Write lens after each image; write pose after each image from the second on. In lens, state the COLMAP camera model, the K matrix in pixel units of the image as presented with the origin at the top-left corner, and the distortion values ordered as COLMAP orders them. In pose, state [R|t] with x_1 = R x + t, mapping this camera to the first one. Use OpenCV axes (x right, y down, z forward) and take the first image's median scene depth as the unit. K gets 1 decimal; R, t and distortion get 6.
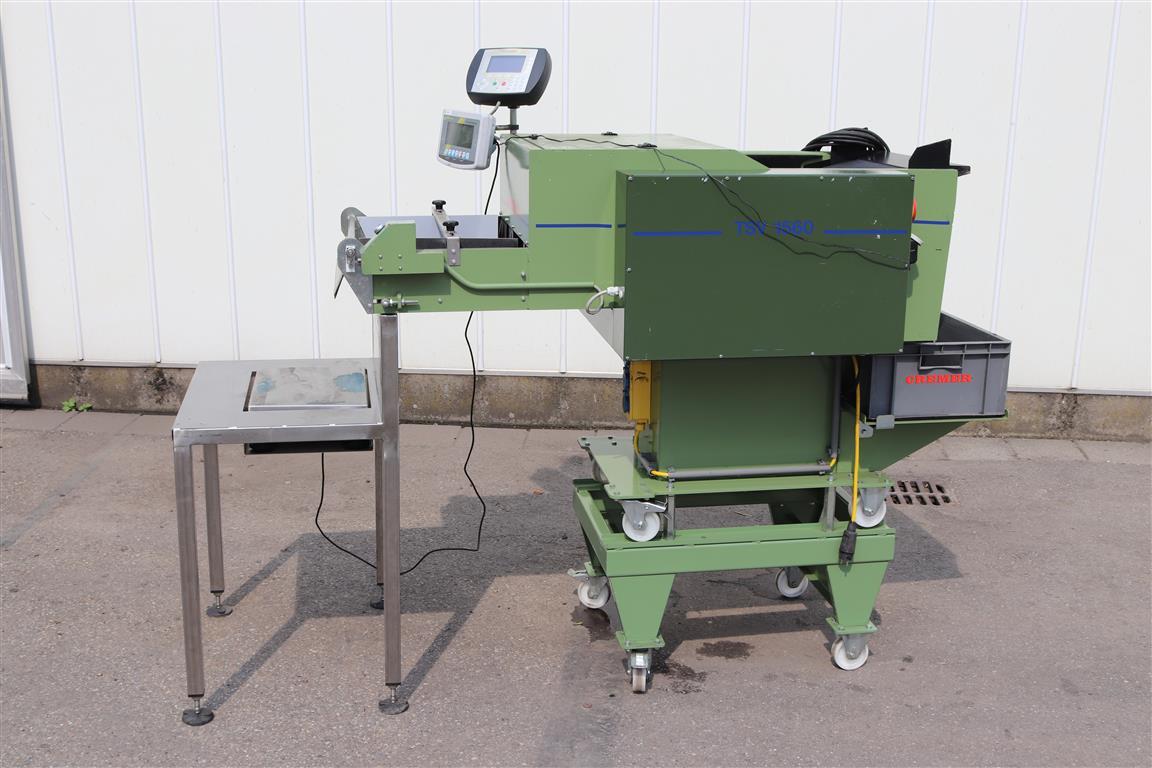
lens RADIAL K [[1313.3, 0, 576.0], [0, 1313.3, 384.0], [0, 0, 1]] dist [-0.118409, 0.230428]
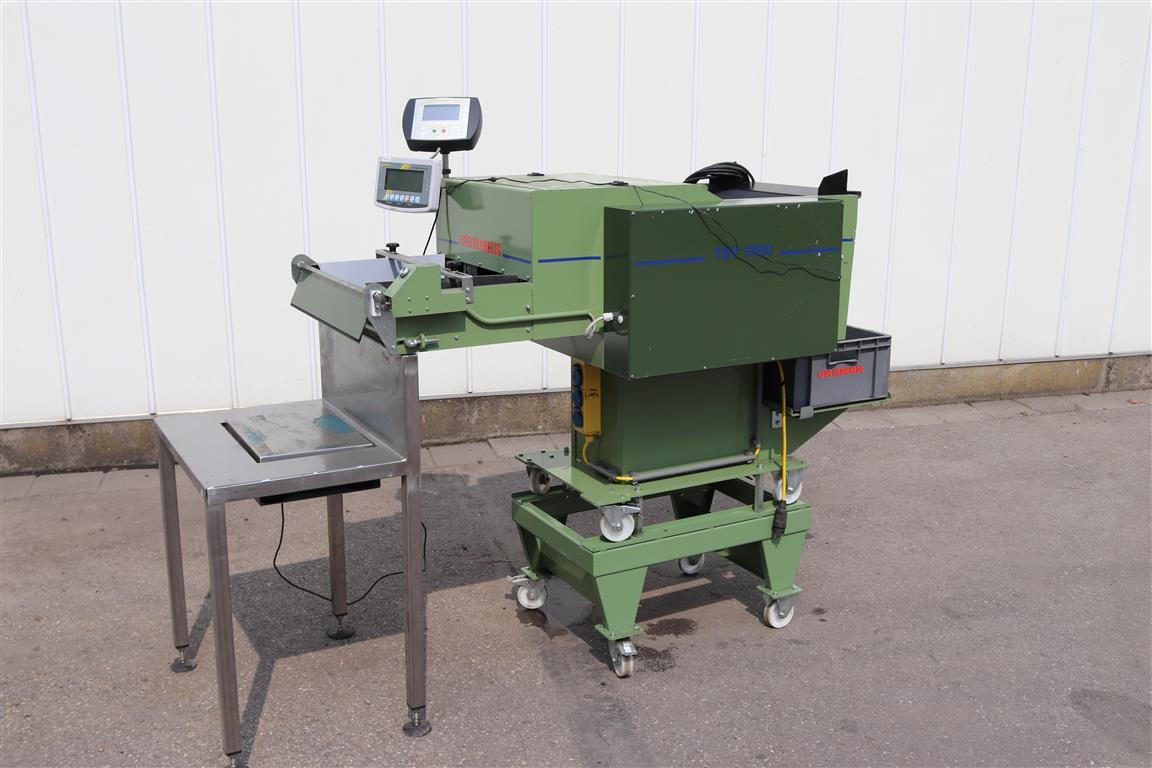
lens RADIAL K [[1158.5, 0, 576.0], [0, 1158.5, 384.0], [0, 0, 1]] dist [-0.139634, 0.173173]
pose [[0.945033, -0.088449, 0.314783, -0.267727], [0.090878, 0.995838, 0.006983, -0.021078], [-0.314091, 0.022008, 0.949138, 0.080545]]
